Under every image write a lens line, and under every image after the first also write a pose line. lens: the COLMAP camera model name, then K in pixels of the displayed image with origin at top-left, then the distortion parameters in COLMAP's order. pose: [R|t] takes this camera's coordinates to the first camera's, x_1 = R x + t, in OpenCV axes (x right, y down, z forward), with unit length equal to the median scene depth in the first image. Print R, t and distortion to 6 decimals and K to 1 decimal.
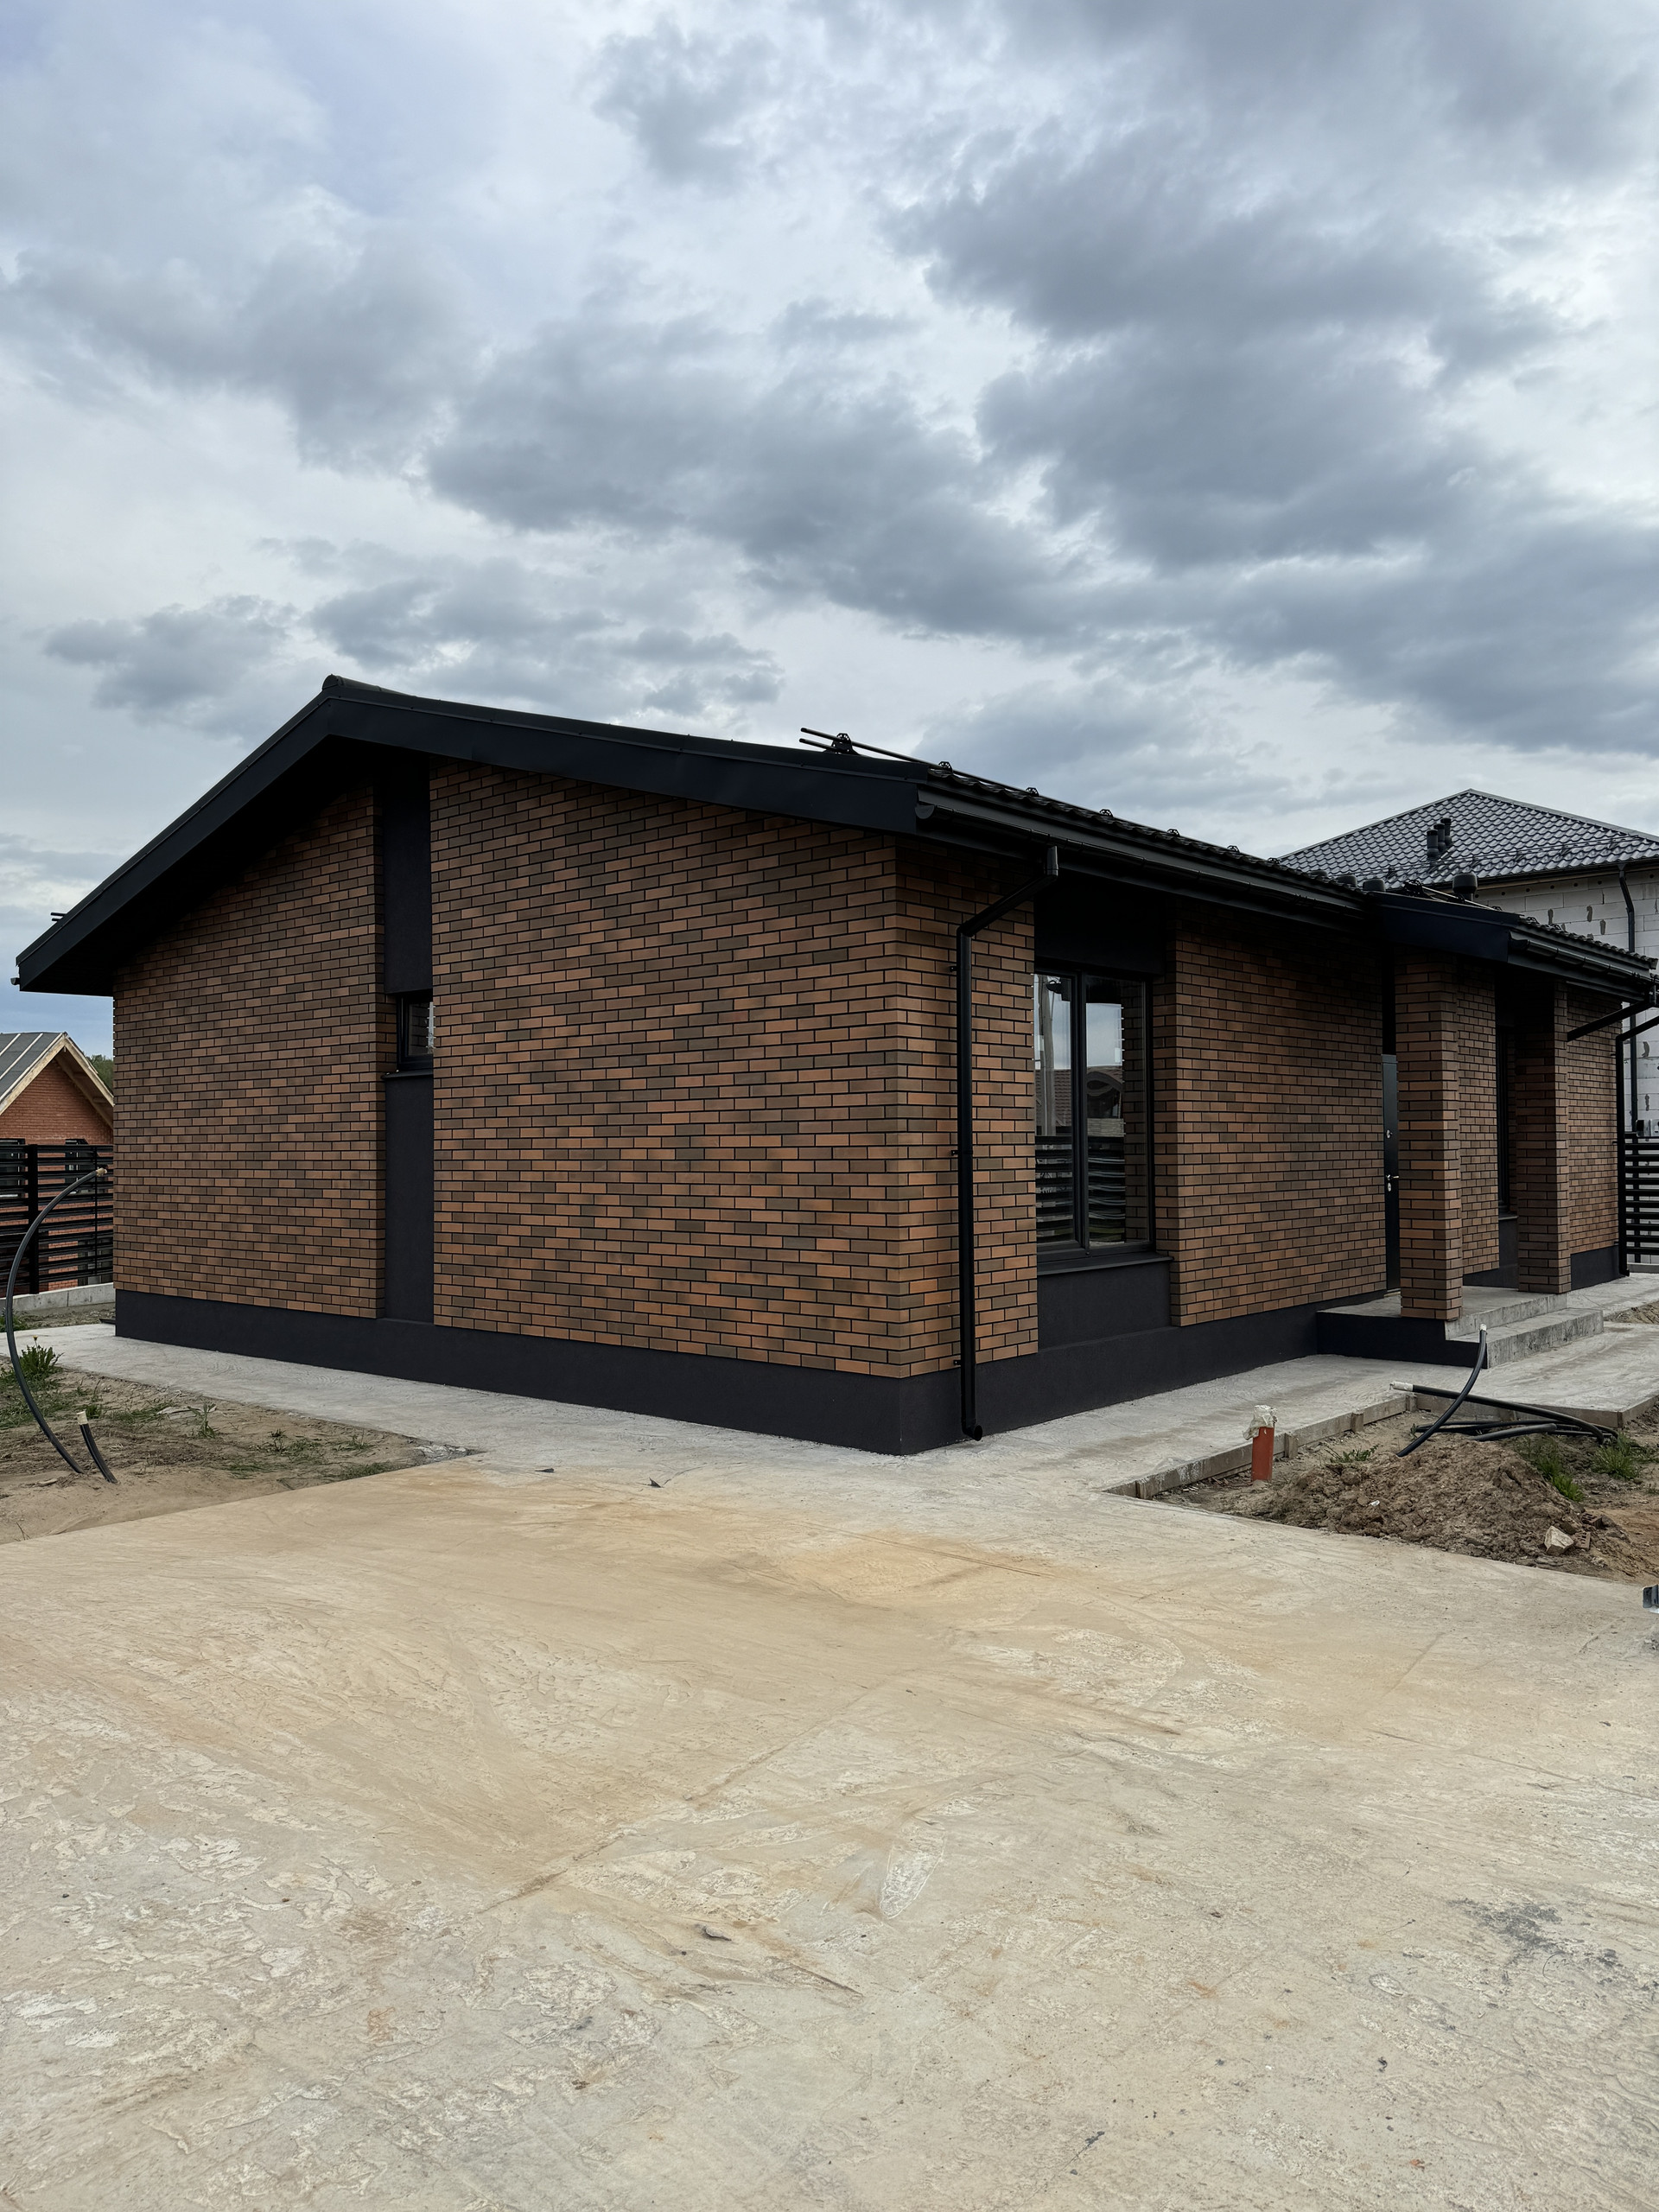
lens RADIAL K [[1557.4, 0, 830.3], [0, 1557.4, 1110.4], [0, 0, 1]] dist [0.064932, -0.085391]
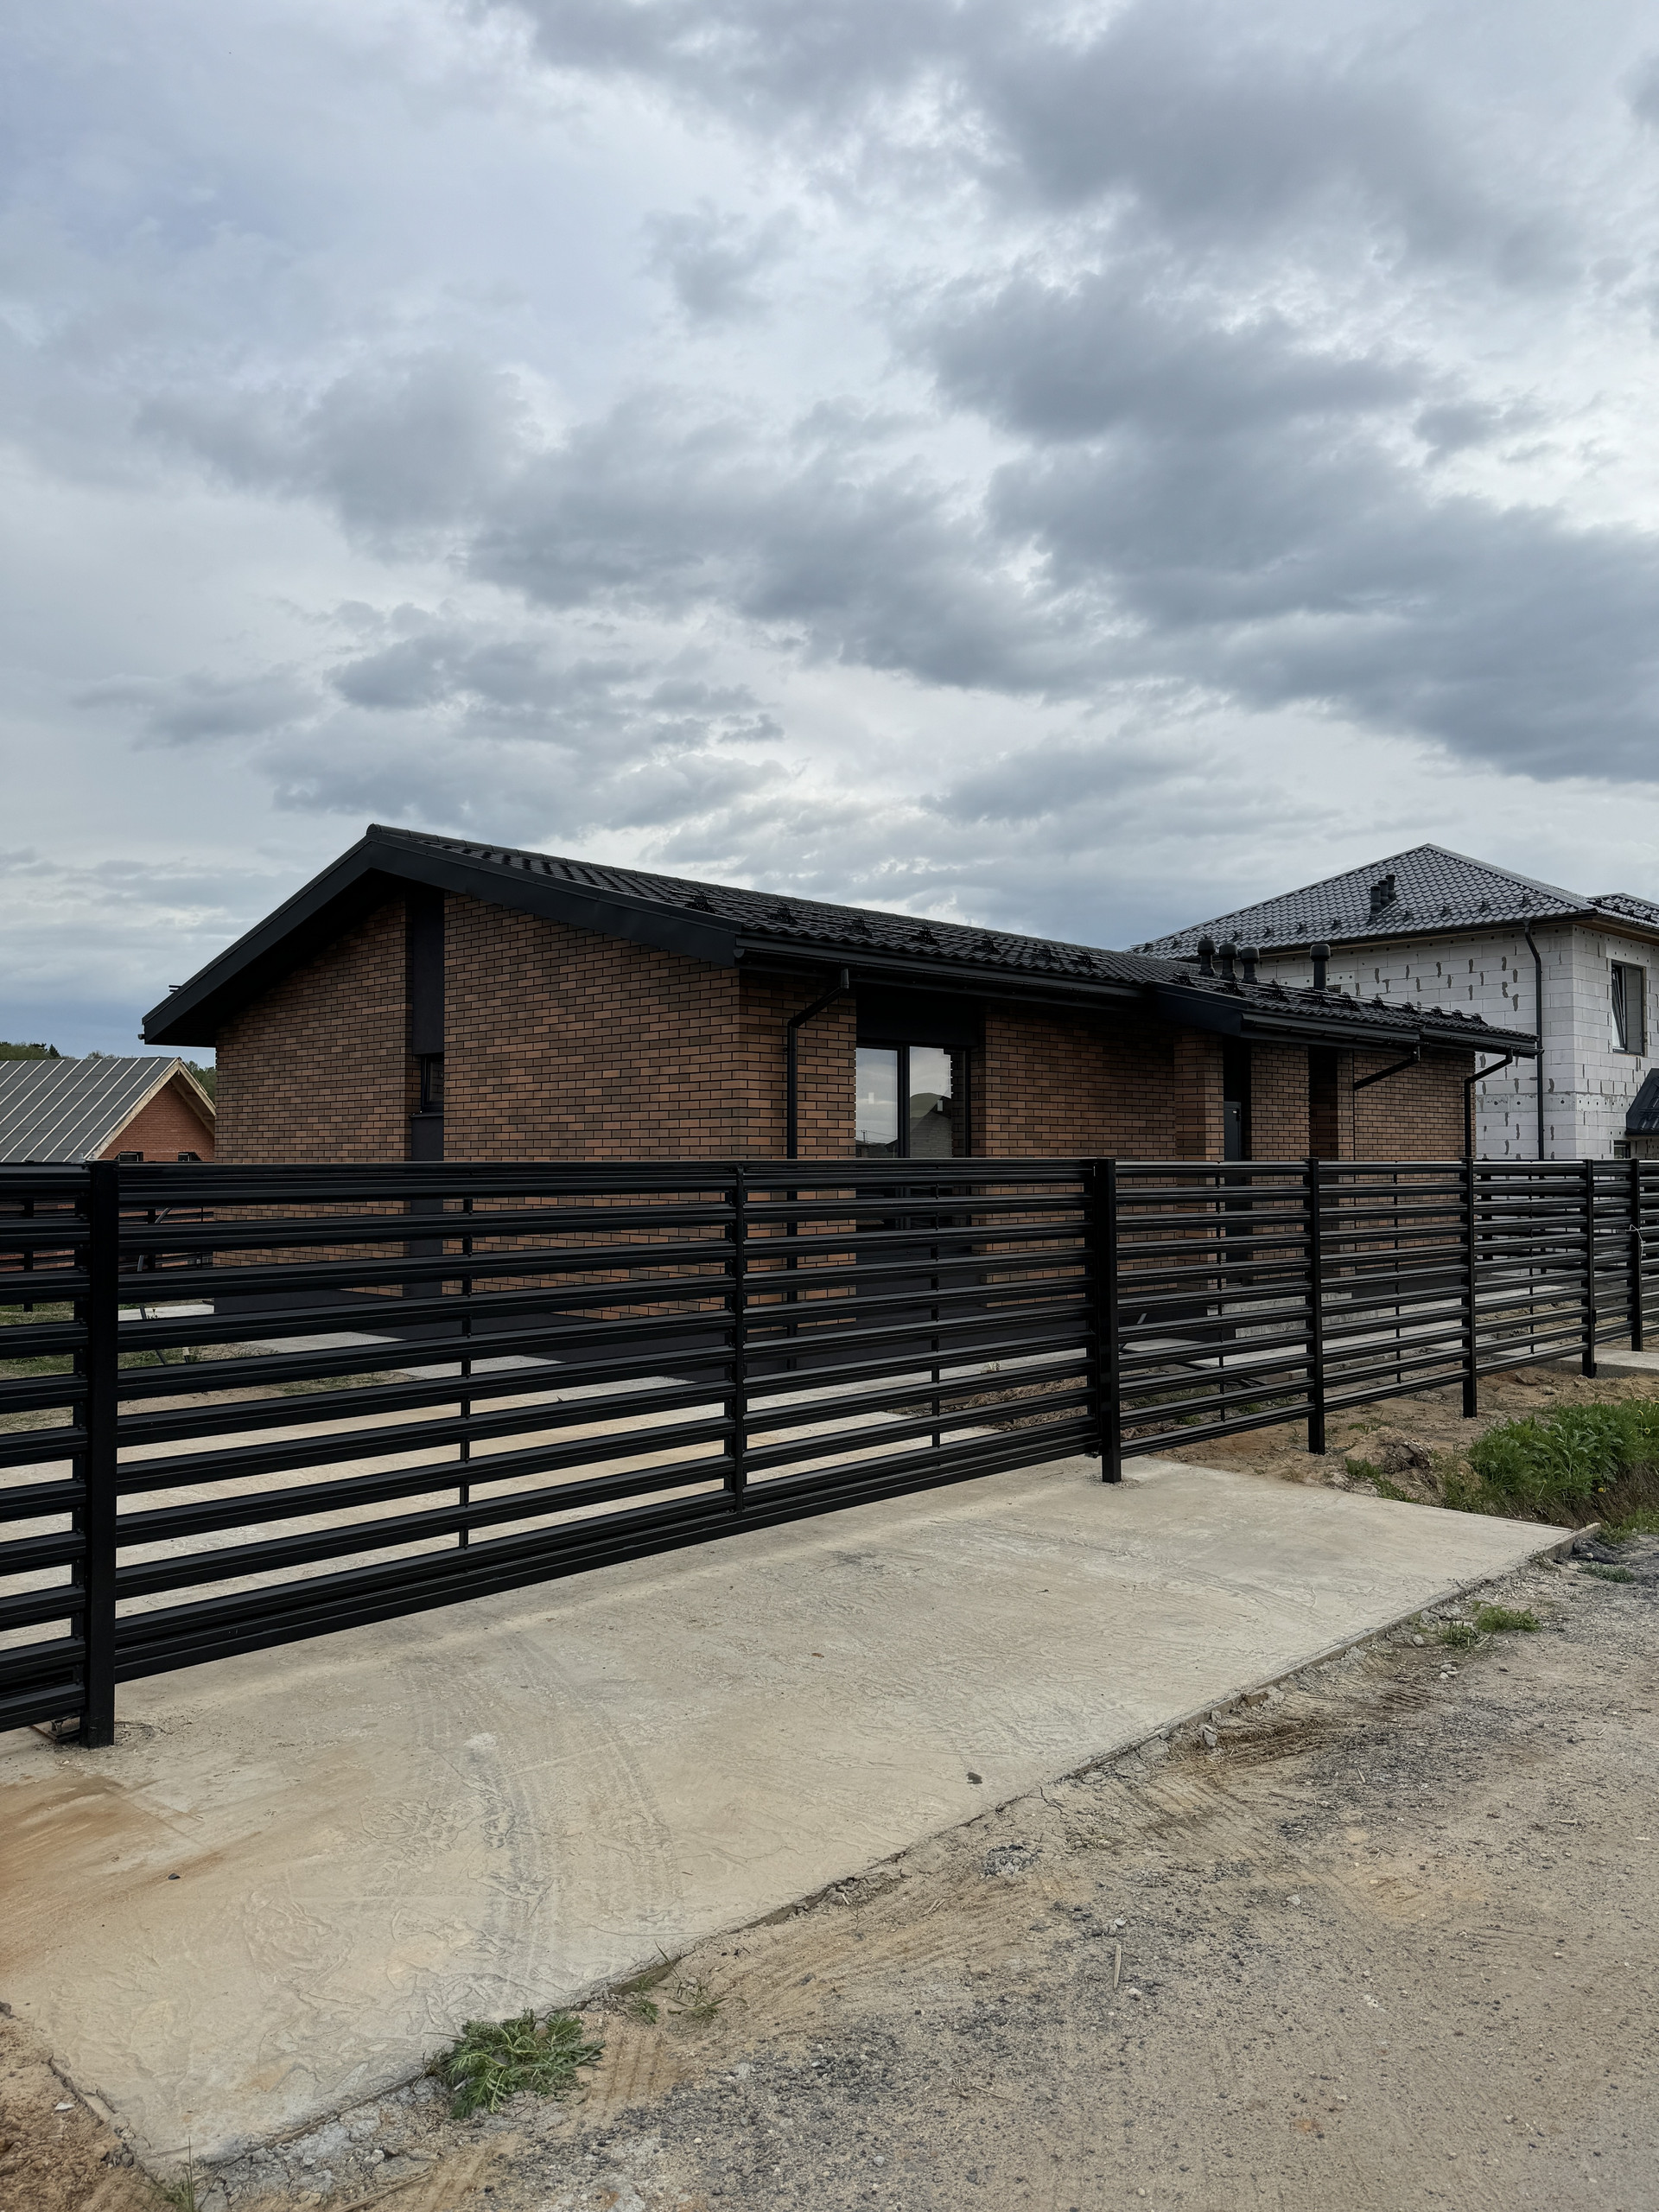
lens RADIAL K [[1557.4, 0, 816.6], [0, 1557.4, 1094.7], [0, 0, 1]] dist [0.064932, -0.085391]
pose [[0.997778, 0.004903, -0.066446, 0.164842], [-0.006162, 0.999805, -0.018755, -0.018705], [0.066341, 0.019122, 0.997614, -0.342977]]
